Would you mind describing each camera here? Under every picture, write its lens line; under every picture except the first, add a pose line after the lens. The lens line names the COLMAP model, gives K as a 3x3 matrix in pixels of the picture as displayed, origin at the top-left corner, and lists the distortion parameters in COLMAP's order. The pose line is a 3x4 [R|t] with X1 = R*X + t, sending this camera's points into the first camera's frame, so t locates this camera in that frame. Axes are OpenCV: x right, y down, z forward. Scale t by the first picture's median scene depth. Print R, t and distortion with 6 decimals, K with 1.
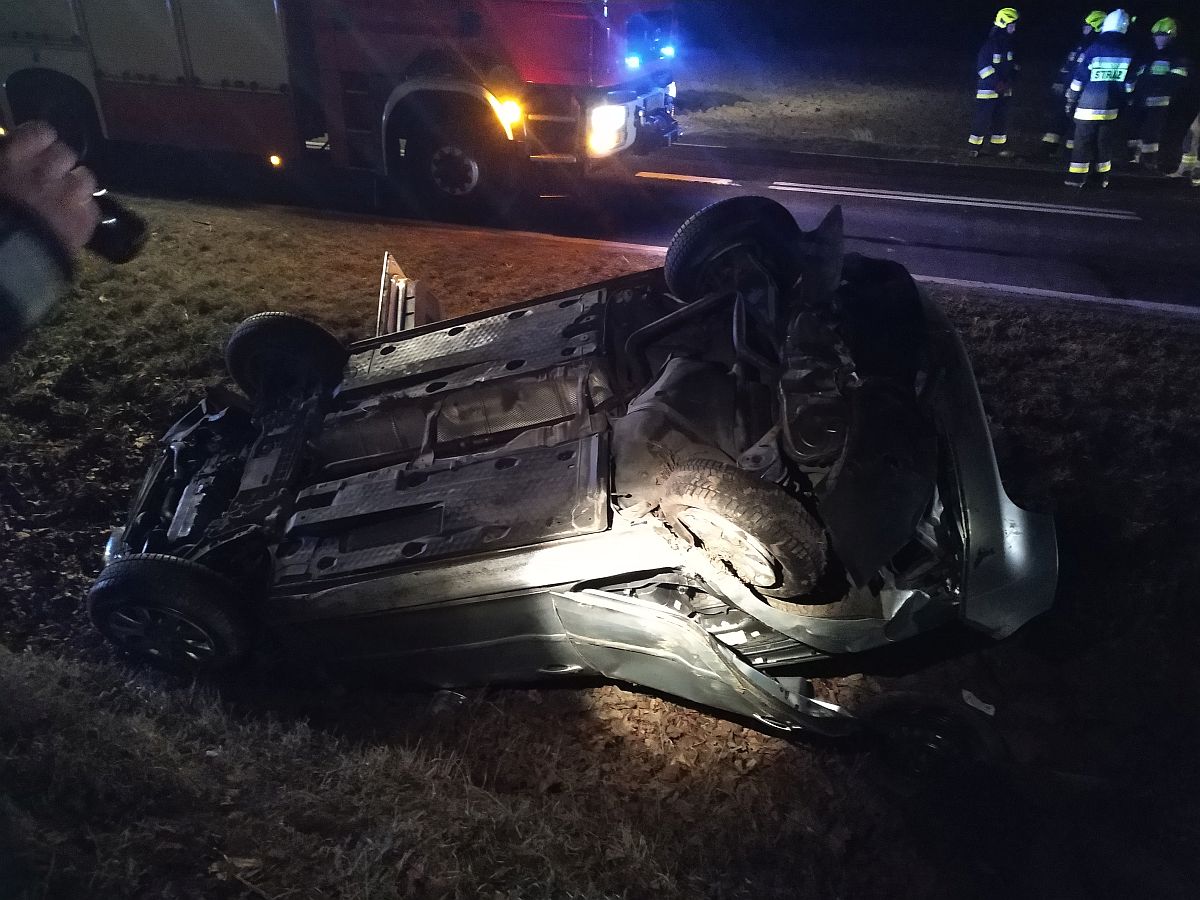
lens RADIAL K [[838.8, 0, 600.0], [0, 838.8, 450.0], [0, 0, 1]] dist [0.029329, 0.000684]
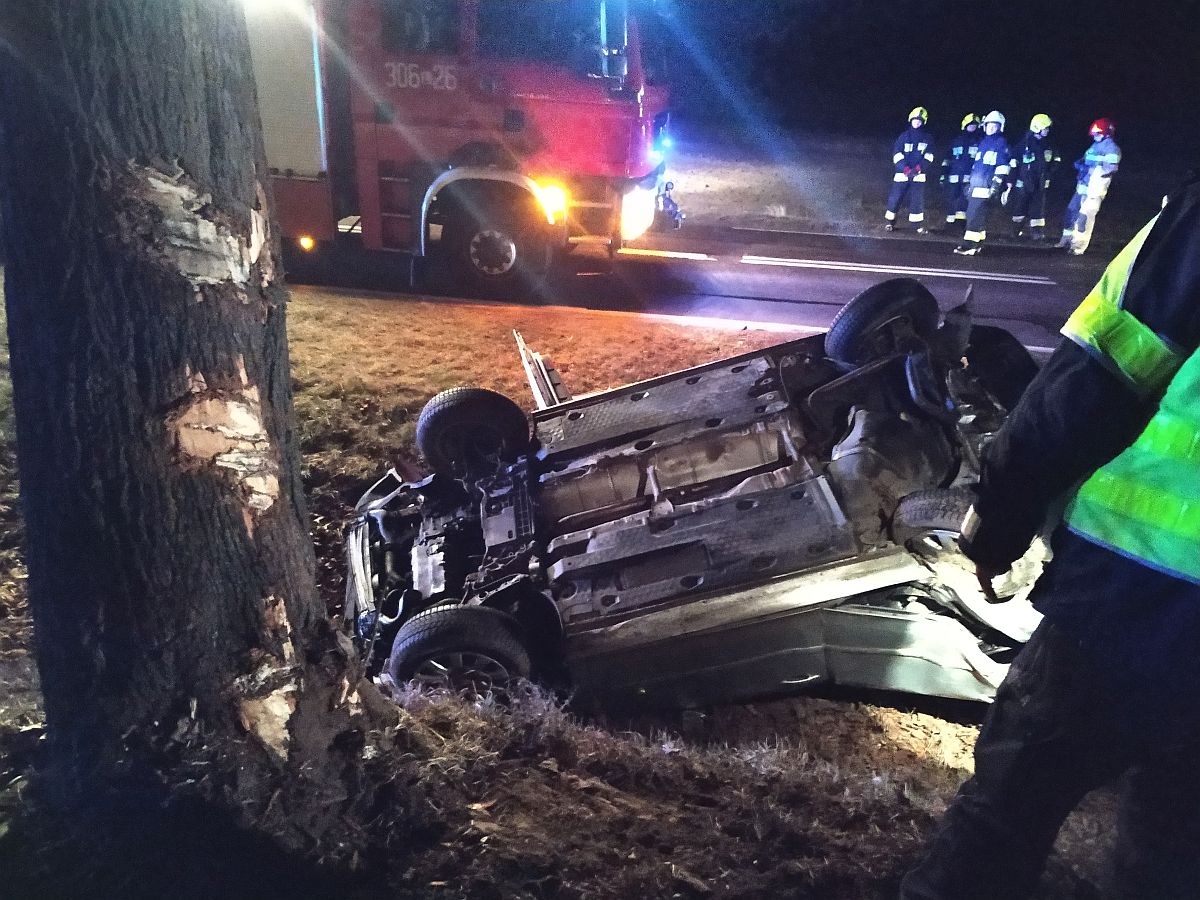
lens RADIAL K [[843.4, 0, 600.0], [0, 843.4, 450.0], [0, 0, 1]] dist [0.064875, -0.001554]
pose [[0.985995, -0.048317, 0.159621, -0.445790], [0.060406, 0.995590, -0.071774, 0.010641], [-0.155449, 0.080411, 0.984566, -0.124714]]
